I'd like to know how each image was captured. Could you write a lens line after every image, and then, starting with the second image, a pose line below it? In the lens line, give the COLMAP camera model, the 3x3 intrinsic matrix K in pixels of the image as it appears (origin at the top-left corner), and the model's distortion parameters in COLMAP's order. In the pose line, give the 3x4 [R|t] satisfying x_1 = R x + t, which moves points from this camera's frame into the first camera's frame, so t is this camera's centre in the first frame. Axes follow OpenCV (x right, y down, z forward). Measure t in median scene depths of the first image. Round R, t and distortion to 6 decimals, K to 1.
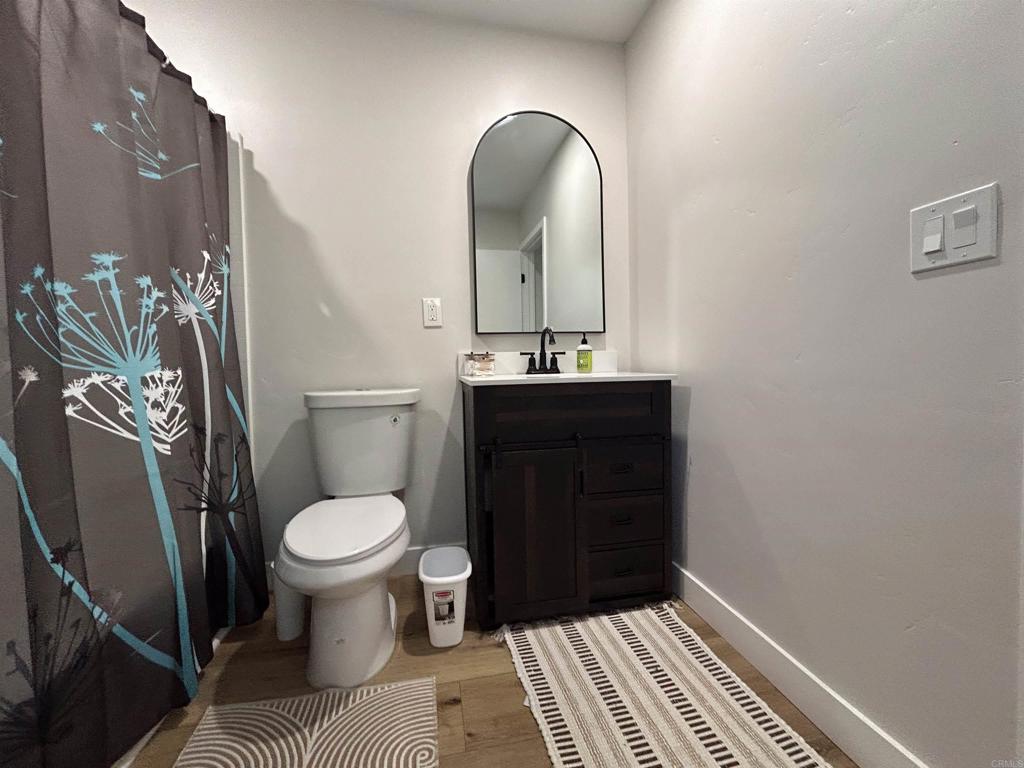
lens RADIAL K [[420.2, 0, 512.0], [0, 420.2, 384.0], [0, 0, 1]] dist [0.000890, -0.000120]
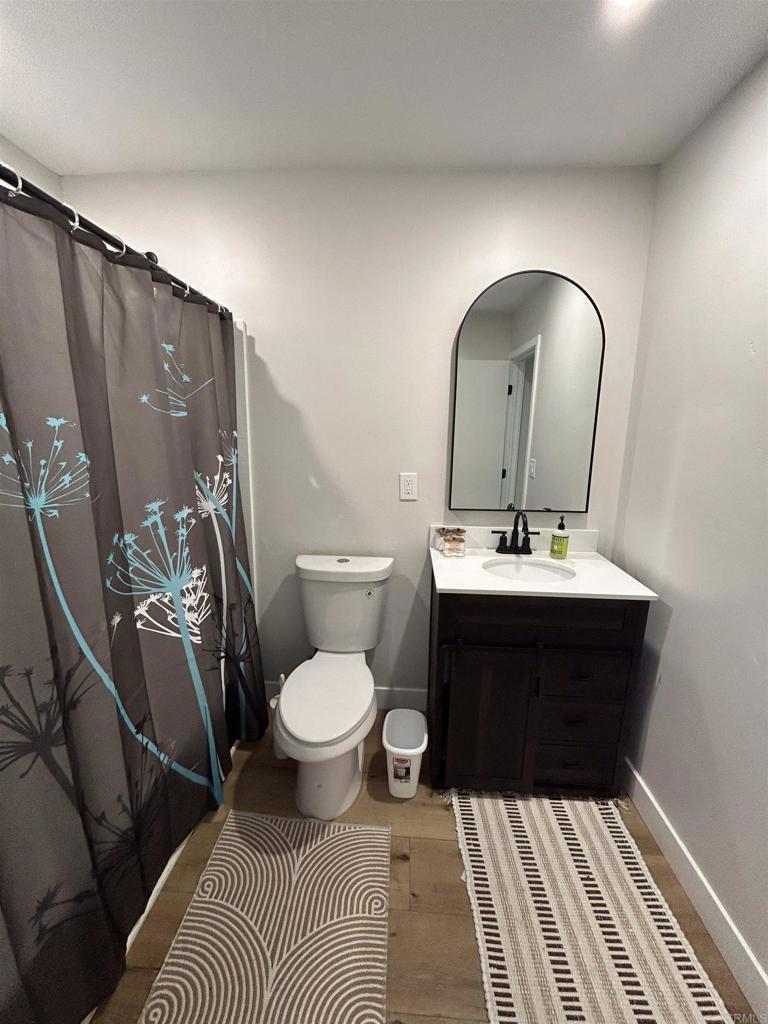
lens RADIAL K [[420.2, 0, 380.8], [0, 420.2, 516.6], [0, 0, 1]] dist [0.000890, -0.000120]
pose [[0.965206, 0.087202, -0.246524, 0.011607], [-0.044591, 0.983837, 0.173426, -0.380707], [0.257662, -0.156399, 0.953493, -0.032884]]
